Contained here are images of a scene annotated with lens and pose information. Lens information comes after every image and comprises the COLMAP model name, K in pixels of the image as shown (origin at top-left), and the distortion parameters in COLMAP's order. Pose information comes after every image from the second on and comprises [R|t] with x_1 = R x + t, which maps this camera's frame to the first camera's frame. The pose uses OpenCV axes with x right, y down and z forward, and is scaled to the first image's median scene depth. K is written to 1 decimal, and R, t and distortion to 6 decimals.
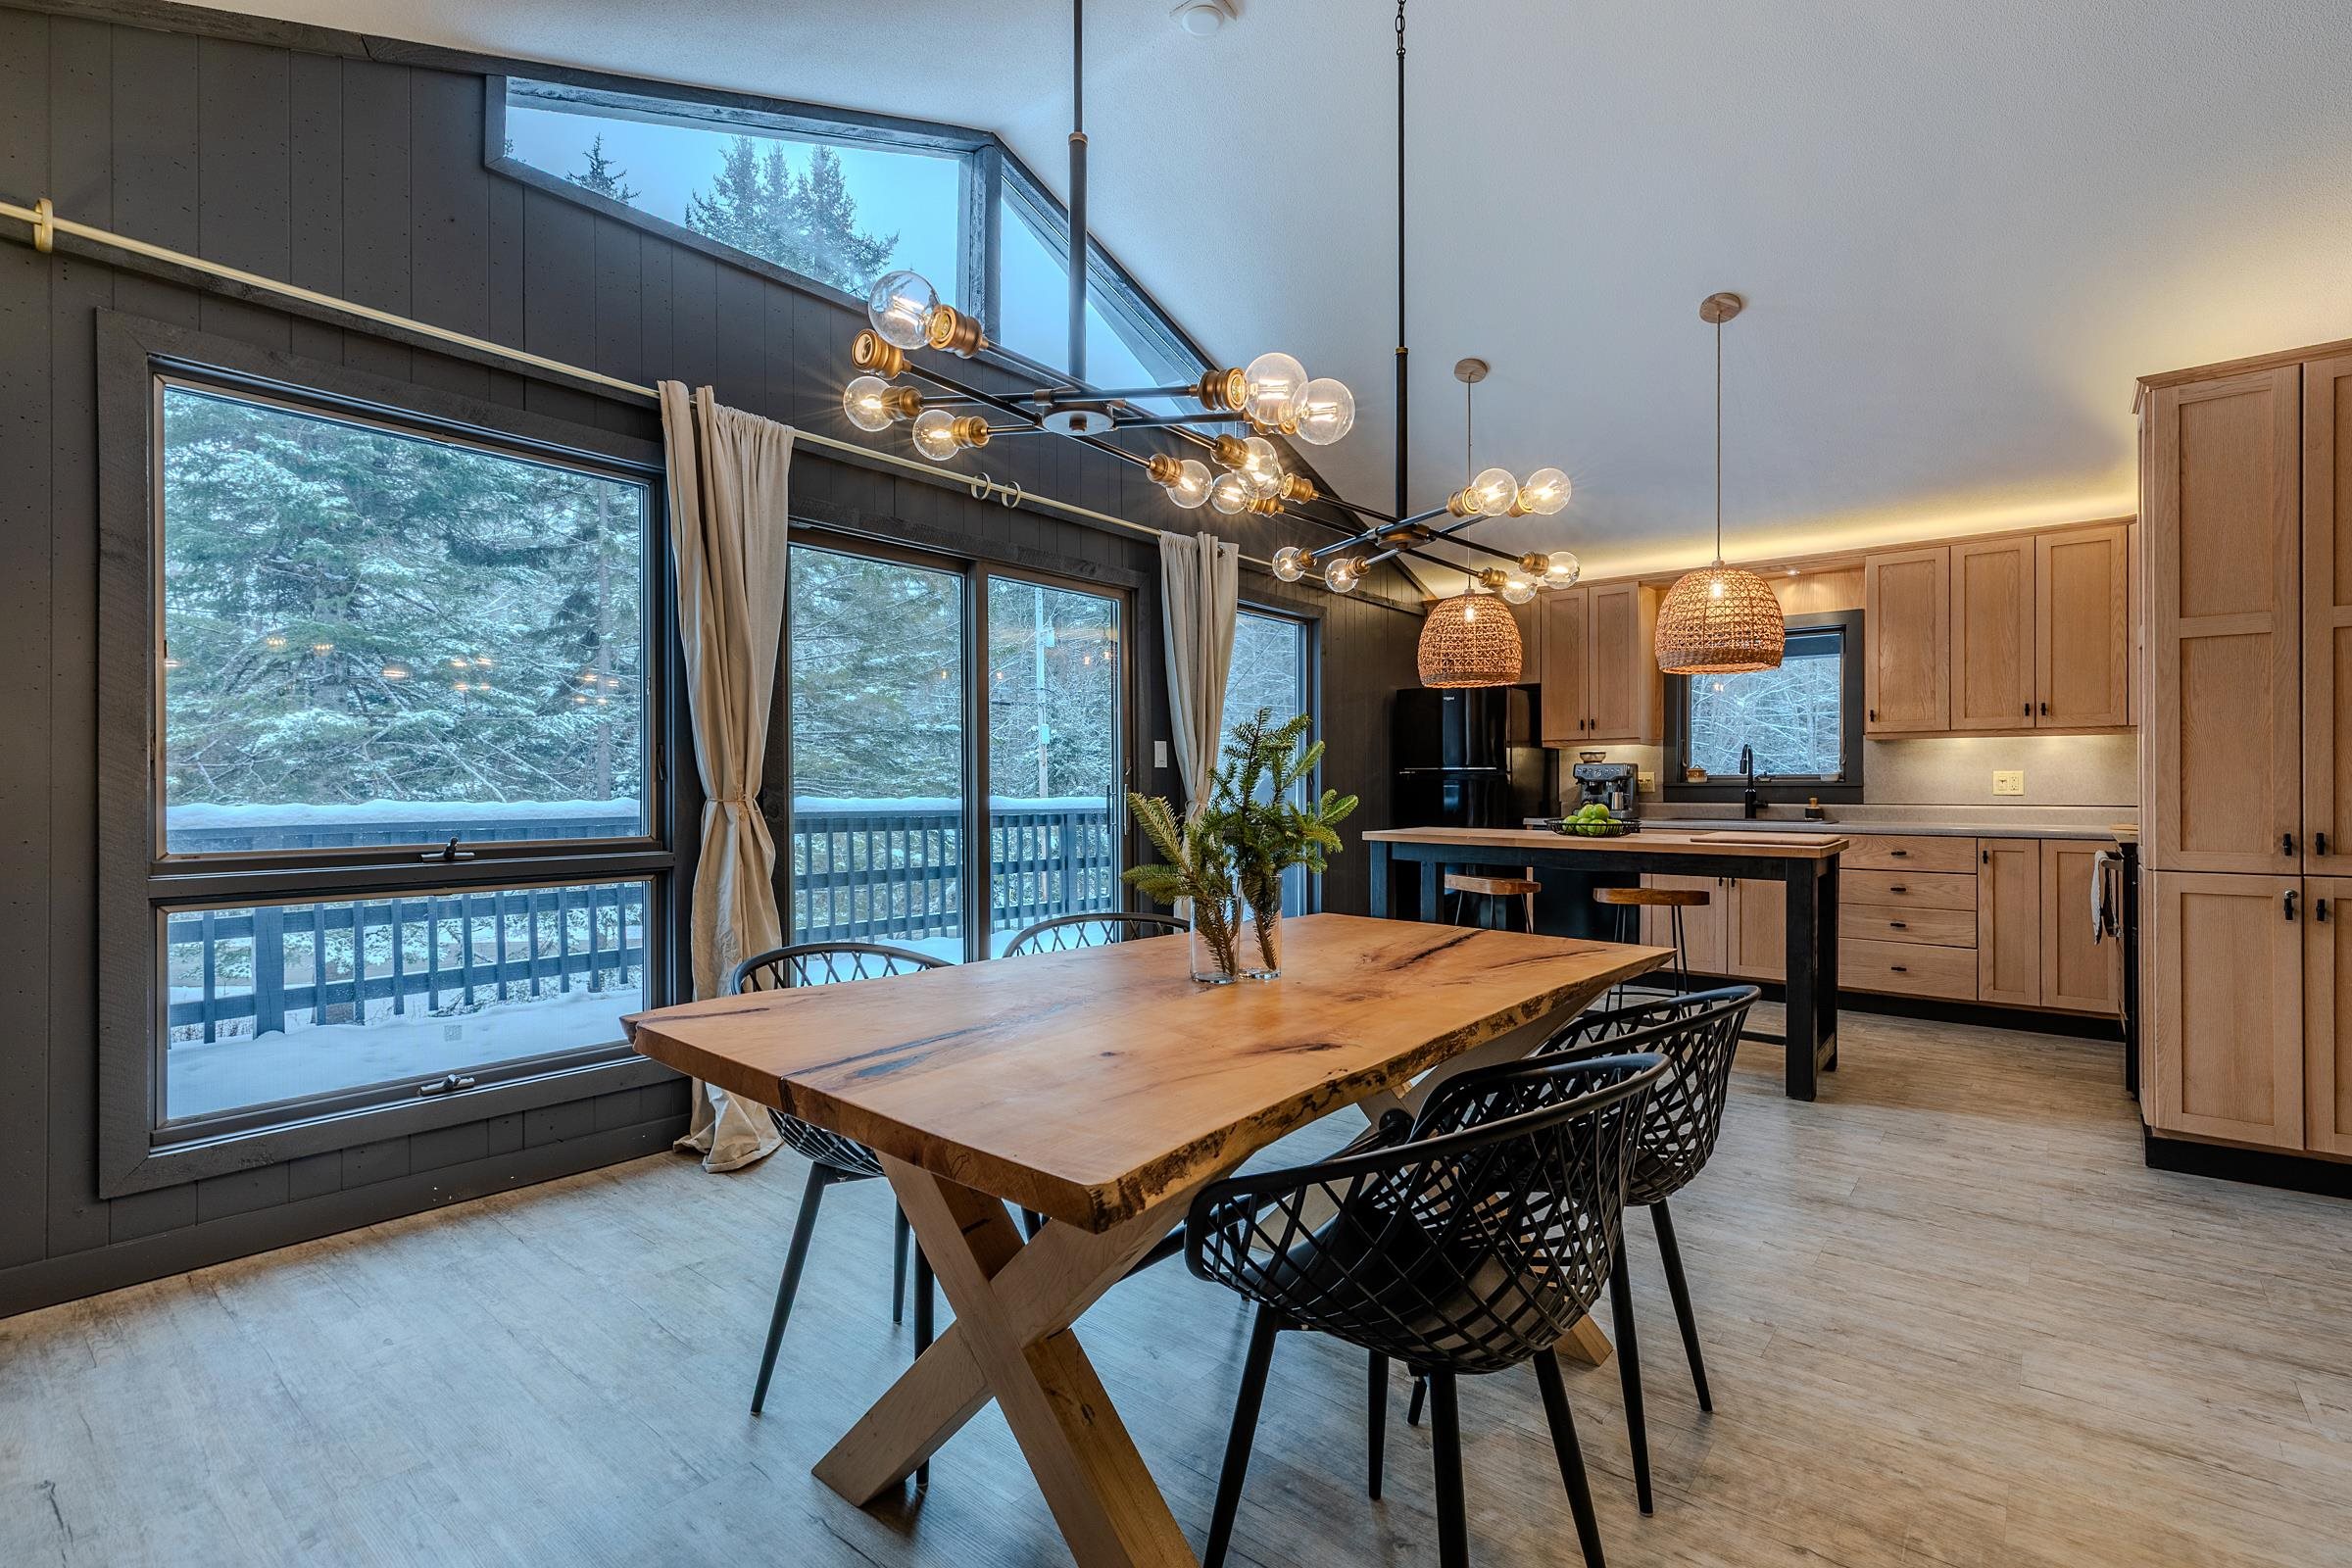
lens RADIAL K [[1066.2, 0, 1174.7], [0, 1066.2, 787.8], [0, 0, 1]] dist [0.006986, 0.000378]
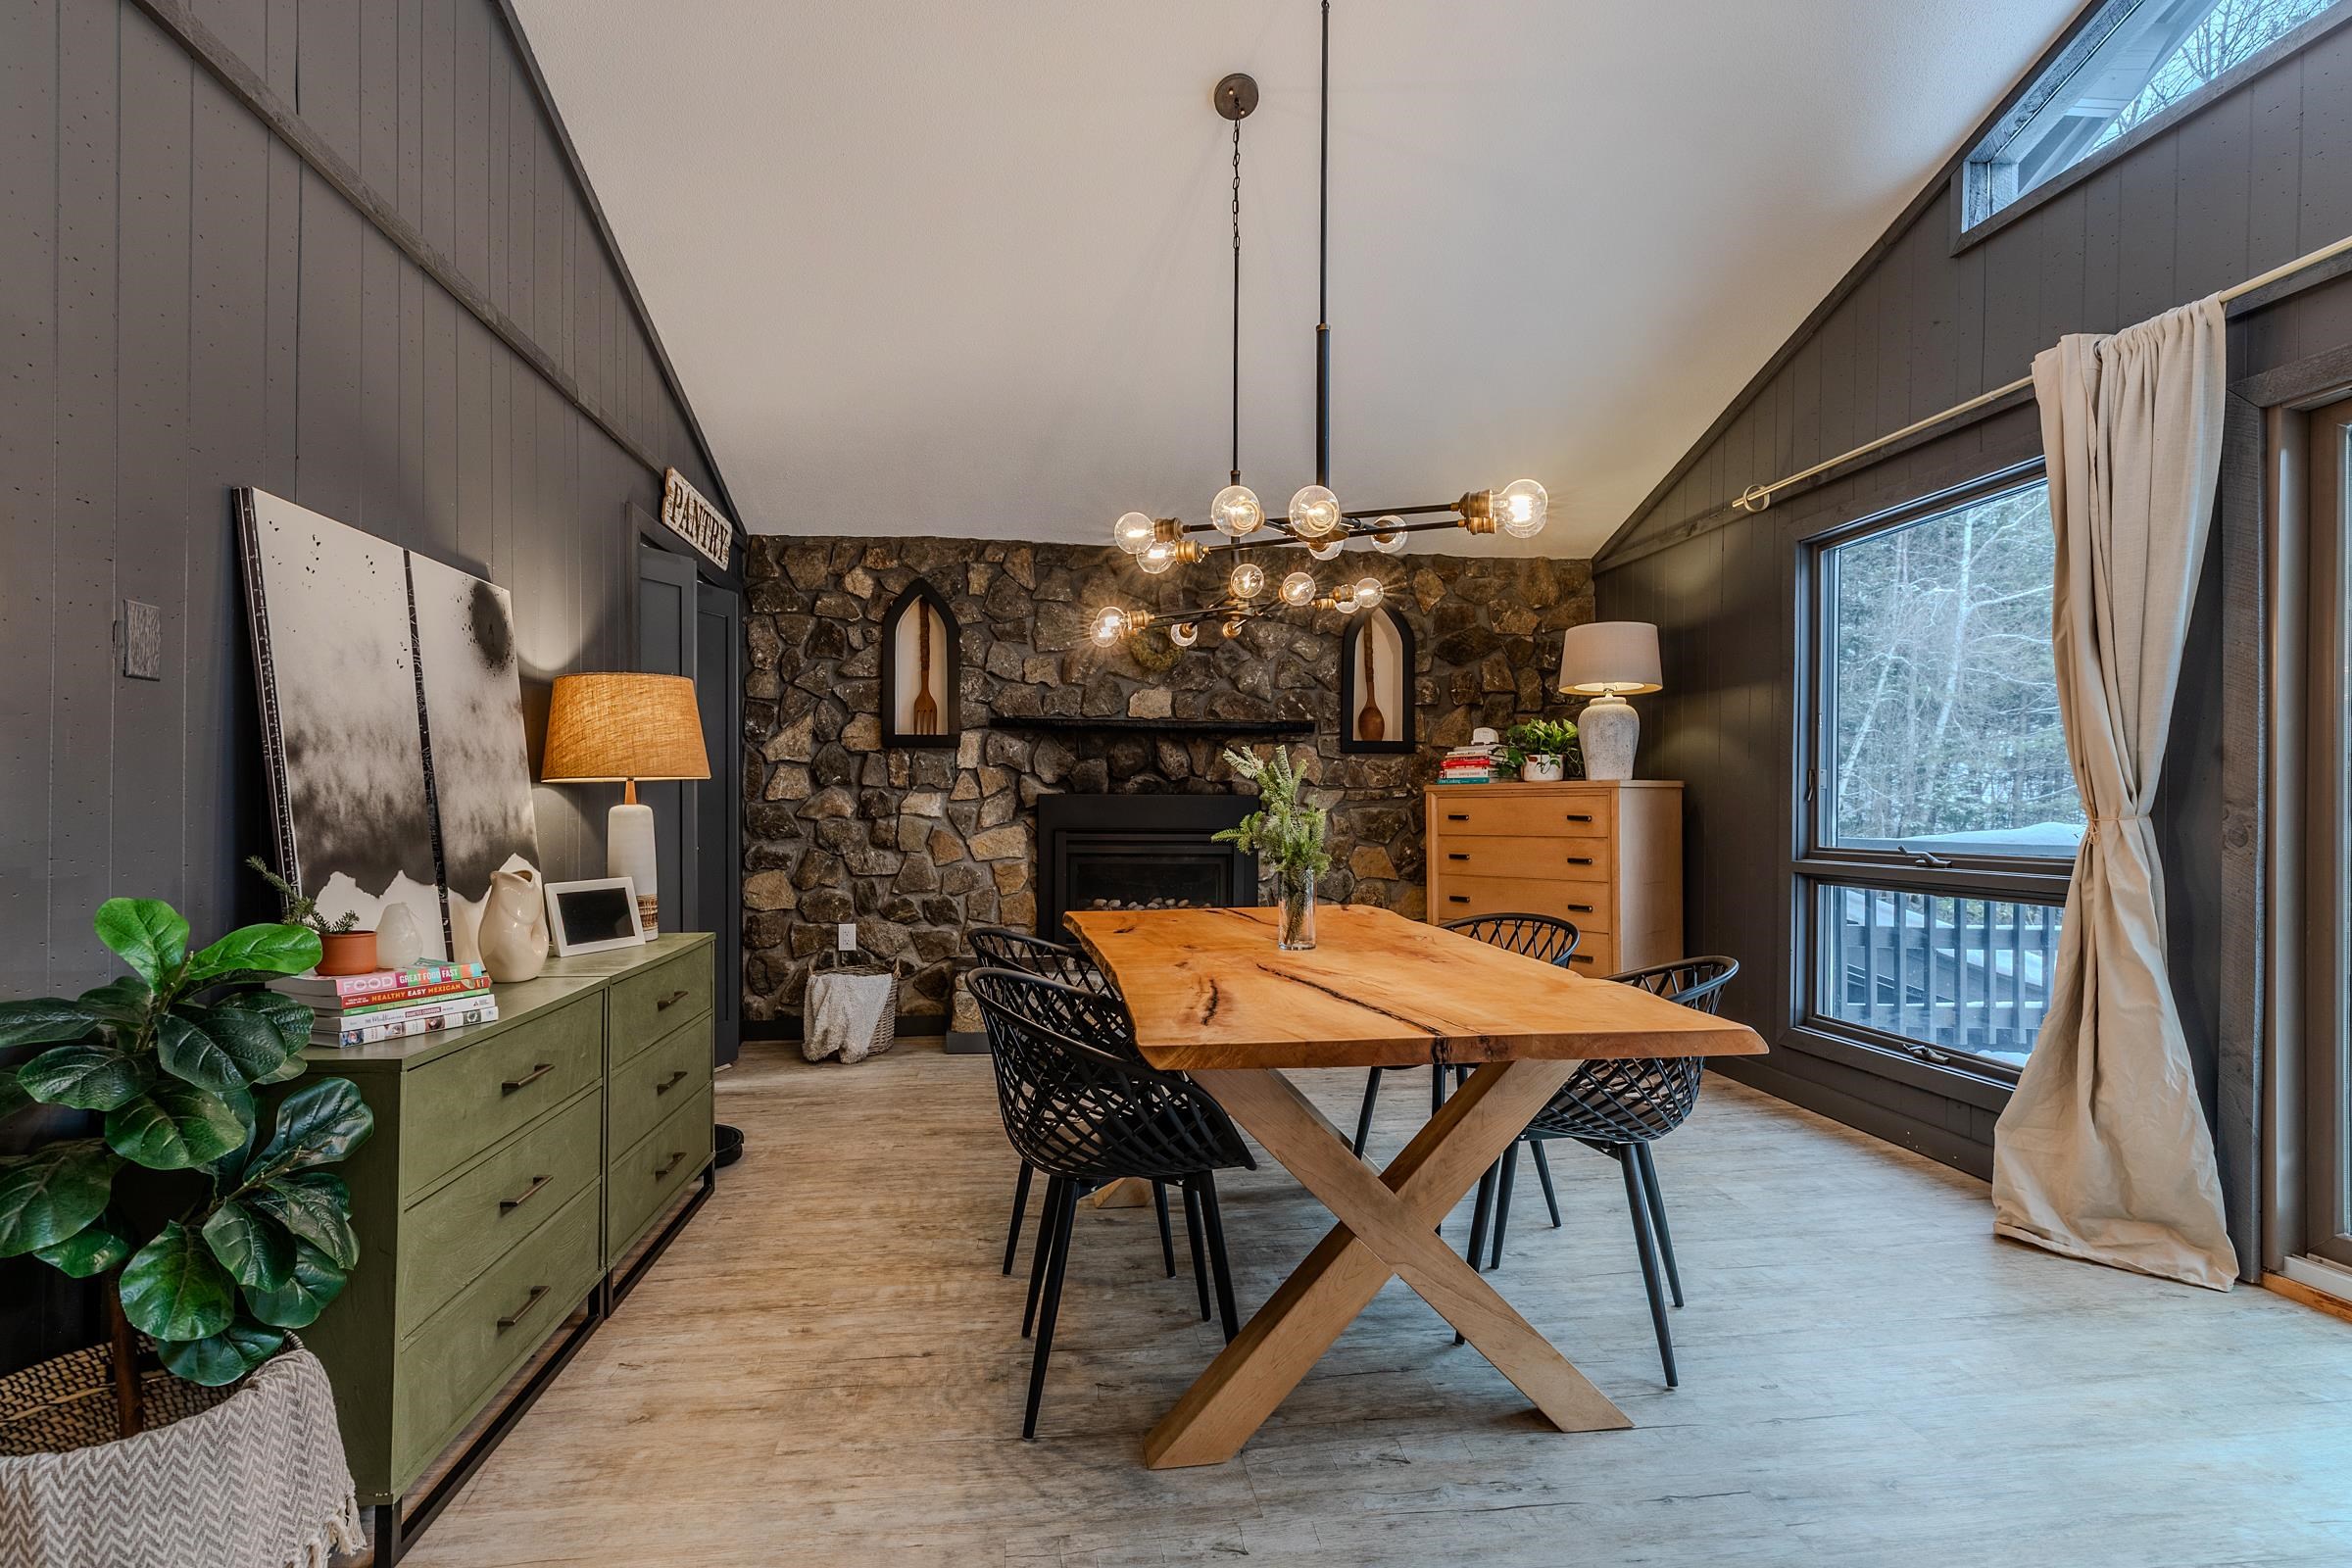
lens RADIAL K [[1066.2, 0, 1186.5], [0, 1066.2, 805.9], [0, 0, 1]] dist [0.006986, 0.000378]
pose [[-0.684546, -0.005214, -0.728951, 0.787431], [0.000663, 0.999970, -0.007776, 0.007162], [0.728969, -0.005806, -0.684522, 1.257178]]
